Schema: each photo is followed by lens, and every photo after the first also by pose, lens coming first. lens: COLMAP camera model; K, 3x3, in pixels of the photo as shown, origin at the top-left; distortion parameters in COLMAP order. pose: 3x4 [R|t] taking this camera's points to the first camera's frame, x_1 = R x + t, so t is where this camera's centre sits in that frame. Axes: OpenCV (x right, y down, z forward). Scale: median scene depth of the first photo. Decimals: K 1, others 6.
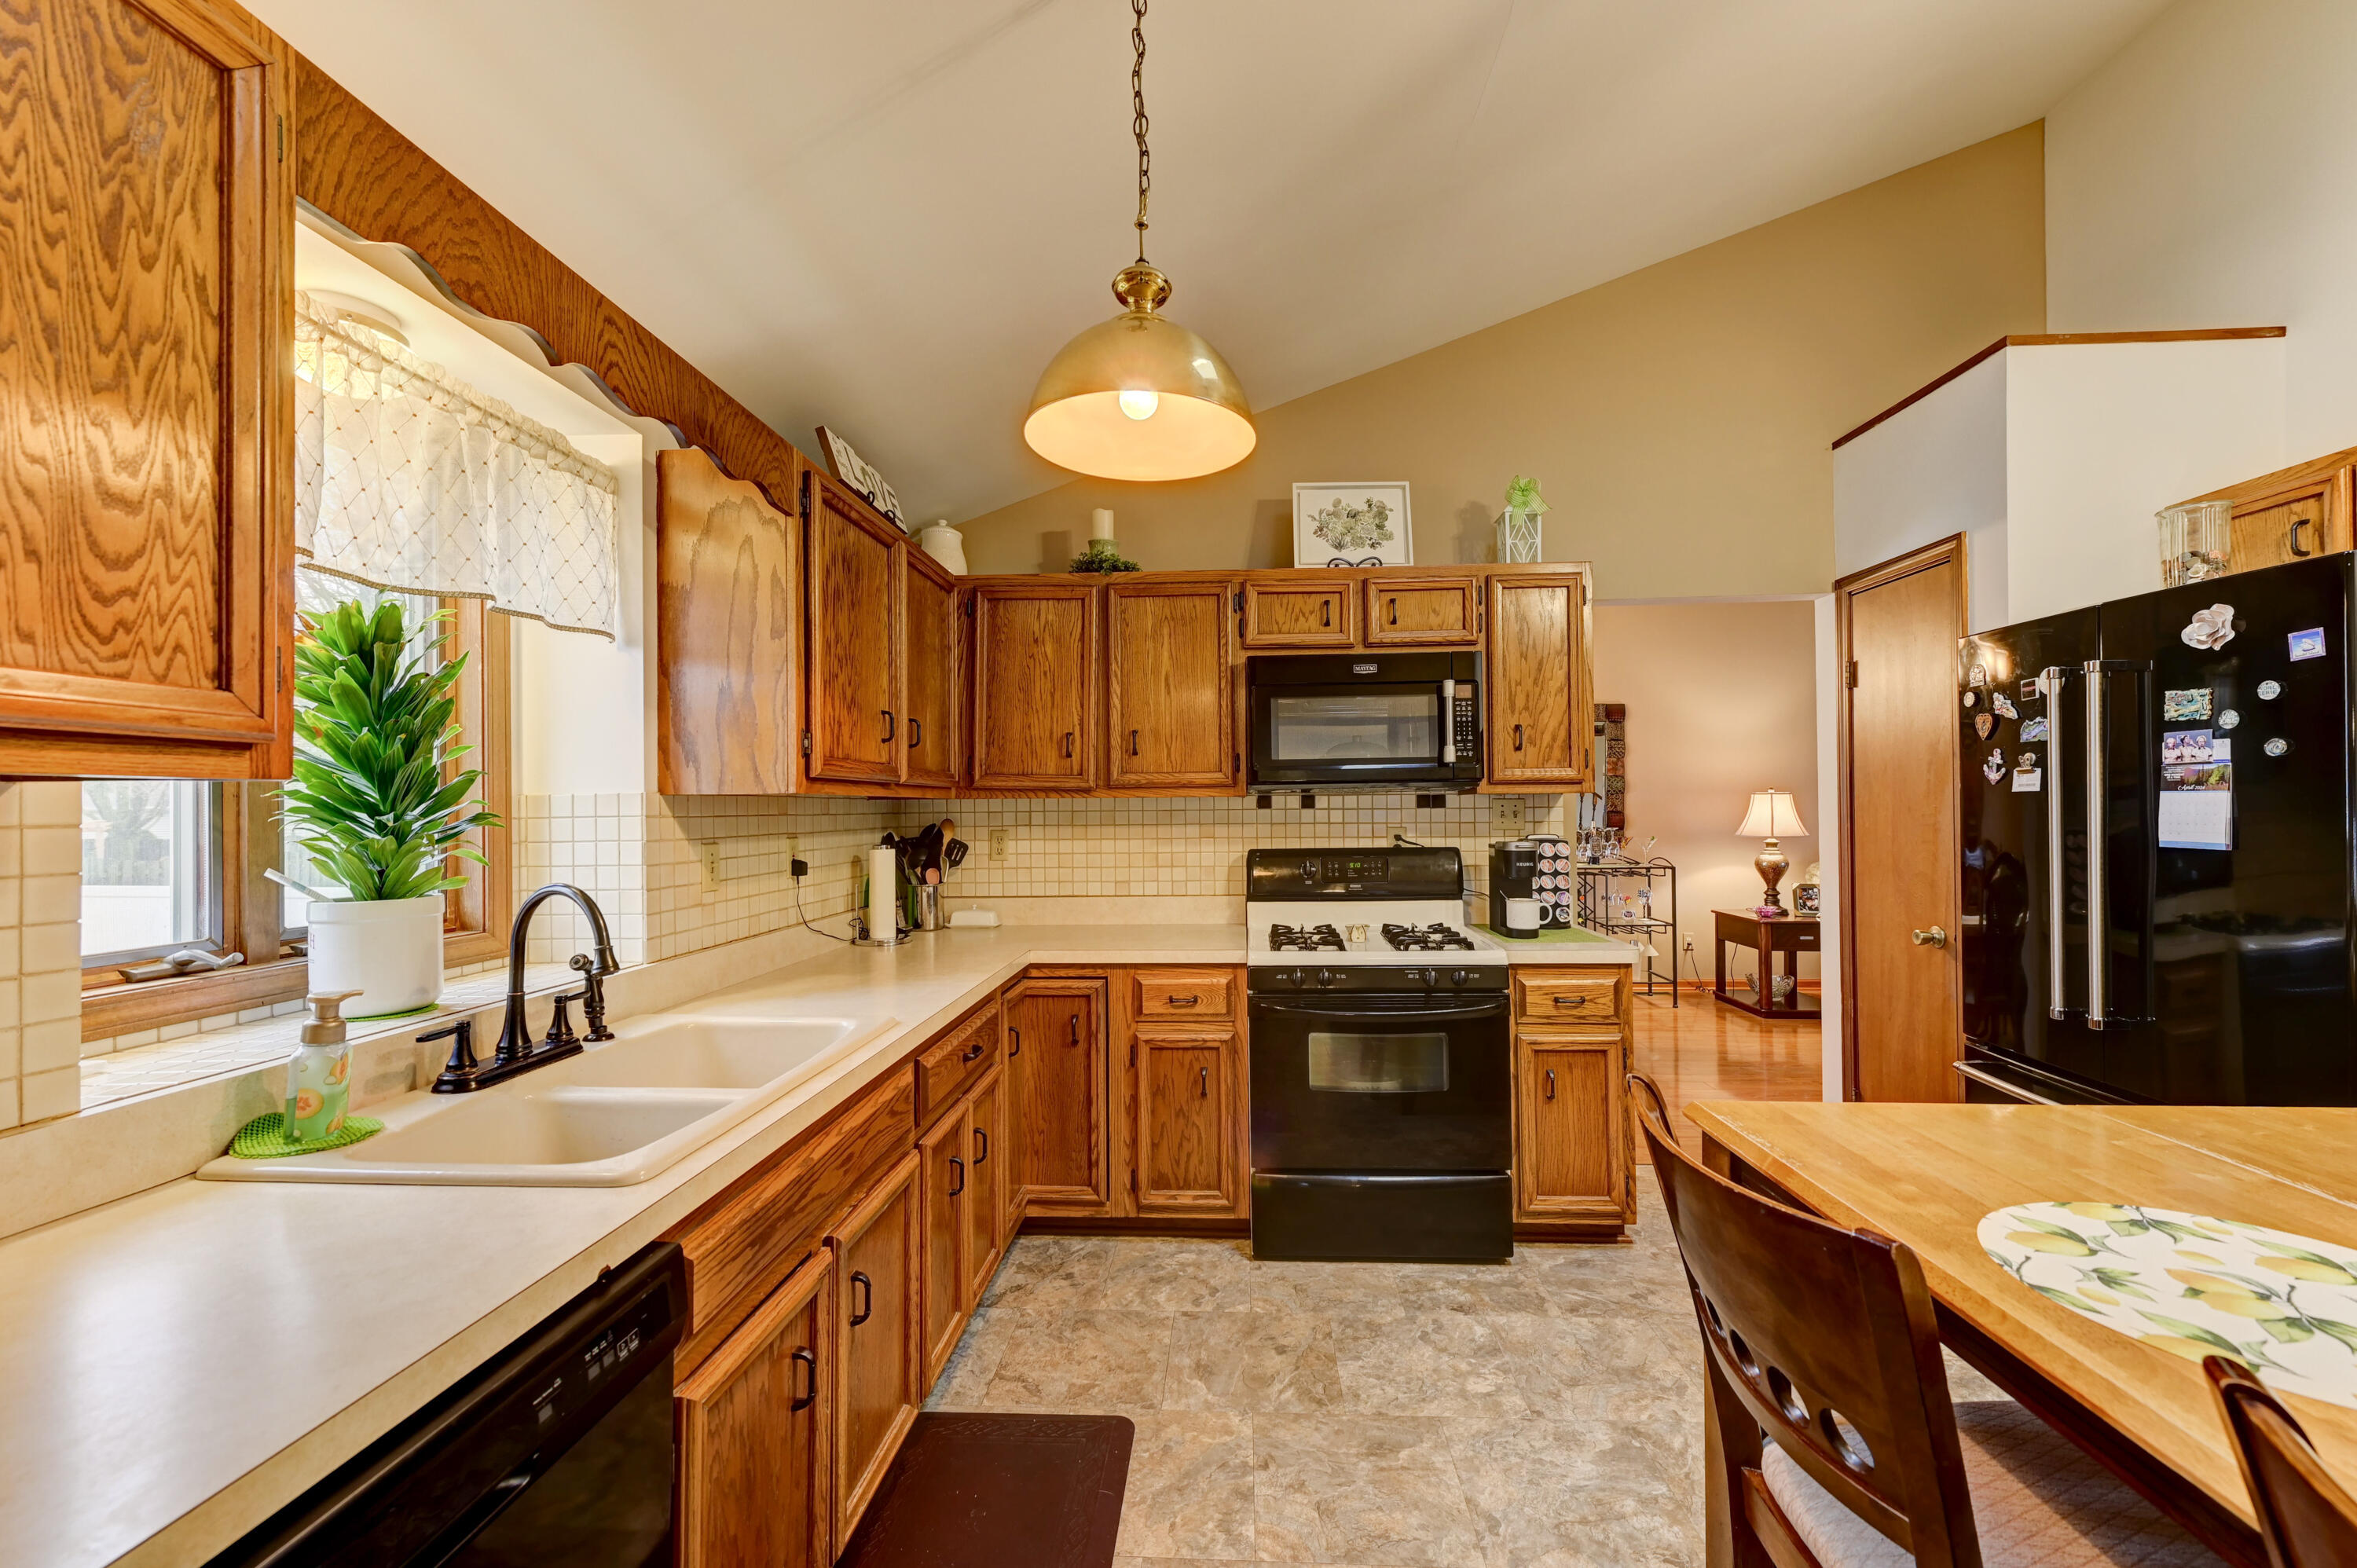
lens RADIAL K [[939.9, 0, 1185.3], [0, 939.9, 795.0], [0, 0, 1]] dist [-0.002774, -0.000329]
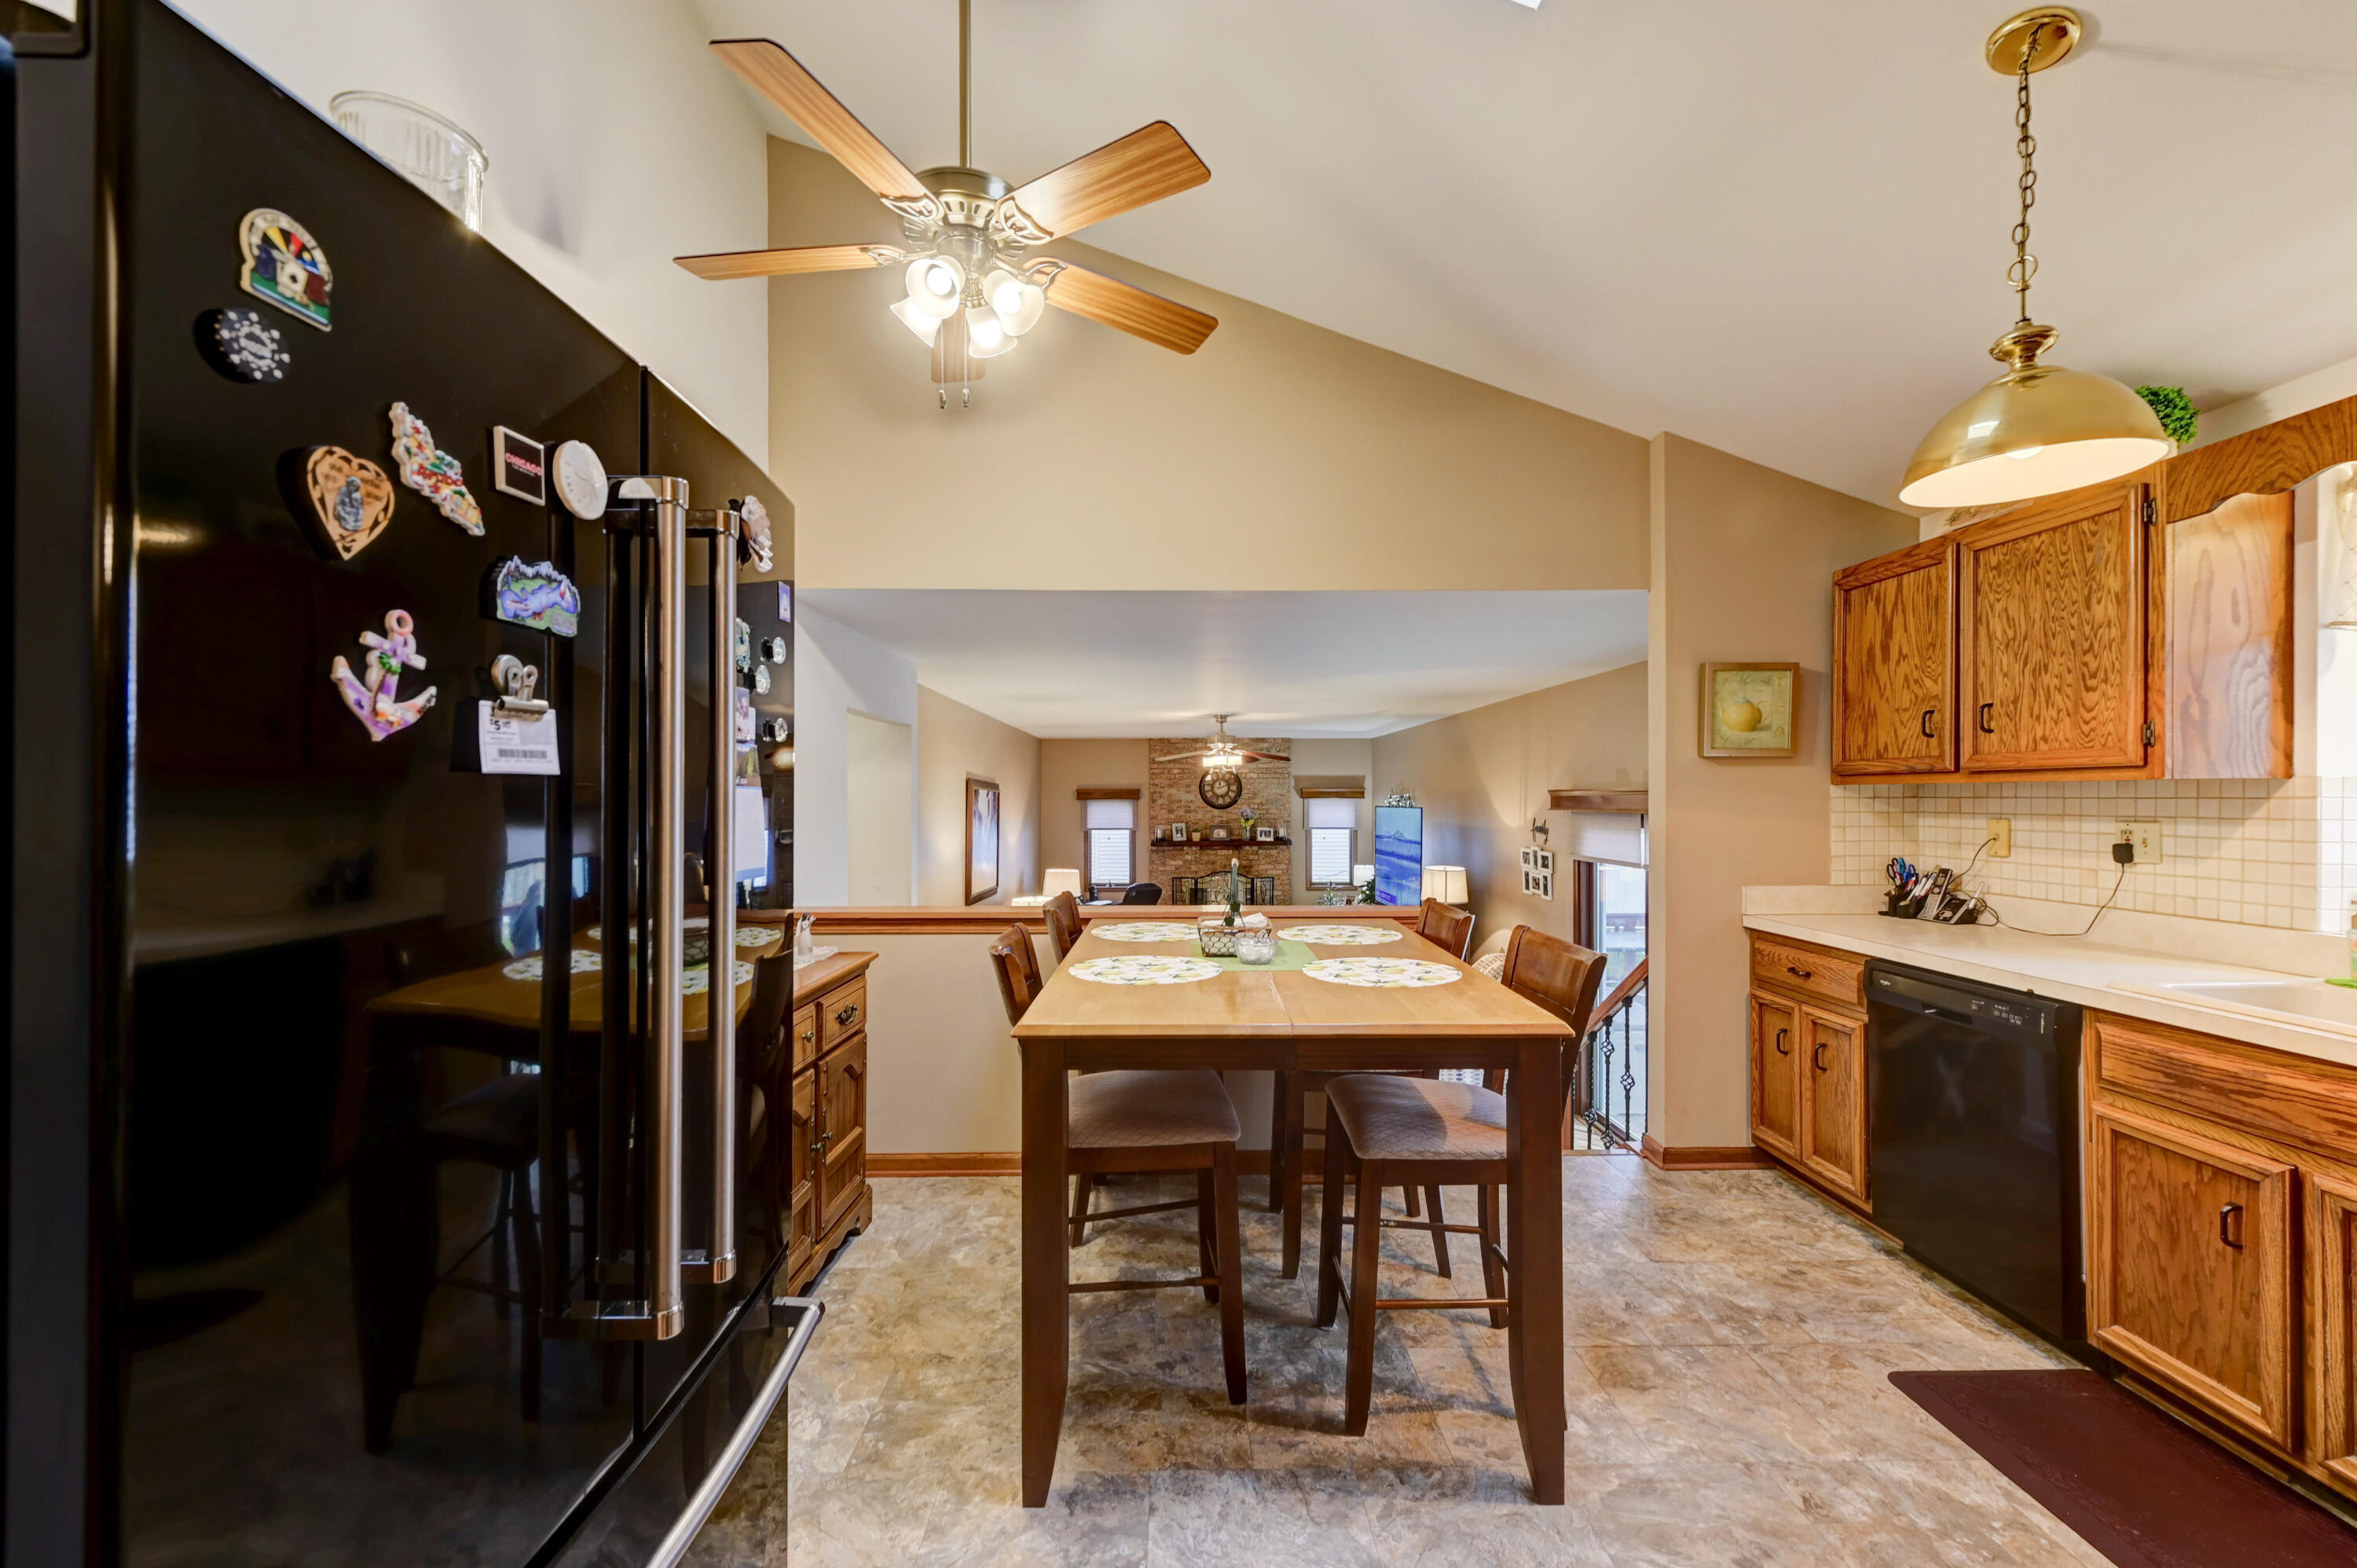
lens RADIAL K [[939.9, 0, 1173.1], [0, 939.9, 789.9], [0, 0, 1]] dist [-0.002774, -0.000329]
pose [[-0.998287, 0.007020, -0.058084, 0.673055], [0.007782, 0.999886, -0.012909, 0.007956], [0.057986, -0.013339, -0.998228, 1.312992]]
